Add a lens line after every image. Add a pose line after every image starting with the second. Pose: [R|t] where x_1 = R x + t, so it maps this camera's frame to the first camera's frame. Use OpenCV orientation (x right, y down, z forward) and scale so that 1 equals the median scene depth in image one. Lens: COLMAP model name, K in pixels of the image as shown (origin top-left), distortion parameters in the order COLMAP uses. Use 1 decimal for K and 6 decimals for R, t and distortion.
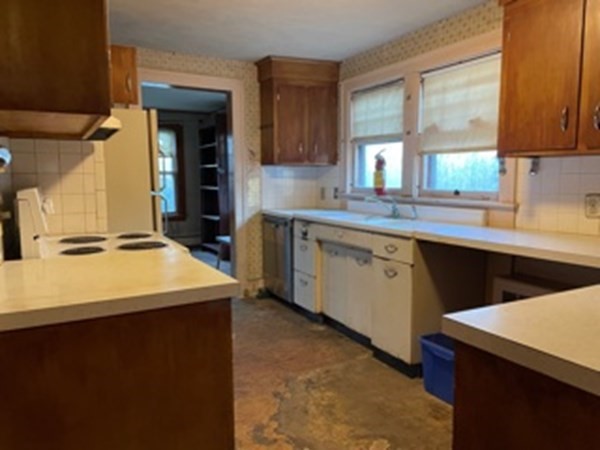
lens RADIAL K [[455.0, 0, 303.6], [0, 455.0, 227.2], [0, 0, 1]] dist [0.070656, -0.007327]
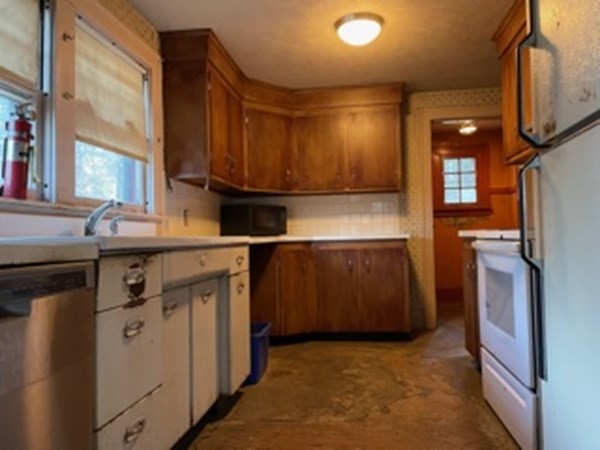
lens RADIAL K [[455.0, 0, 305.0], [0, 455.0, 222.0], [0, 0, 1]] dist [0.070656, -0.007327]
pose [[-0.804285, 0.045910, 0.592468, -0.453911], [0.095172, 0.994093, 0.052166, -0.062441], [-0.586574, 0.098342, -0.803903, 1.672299]]
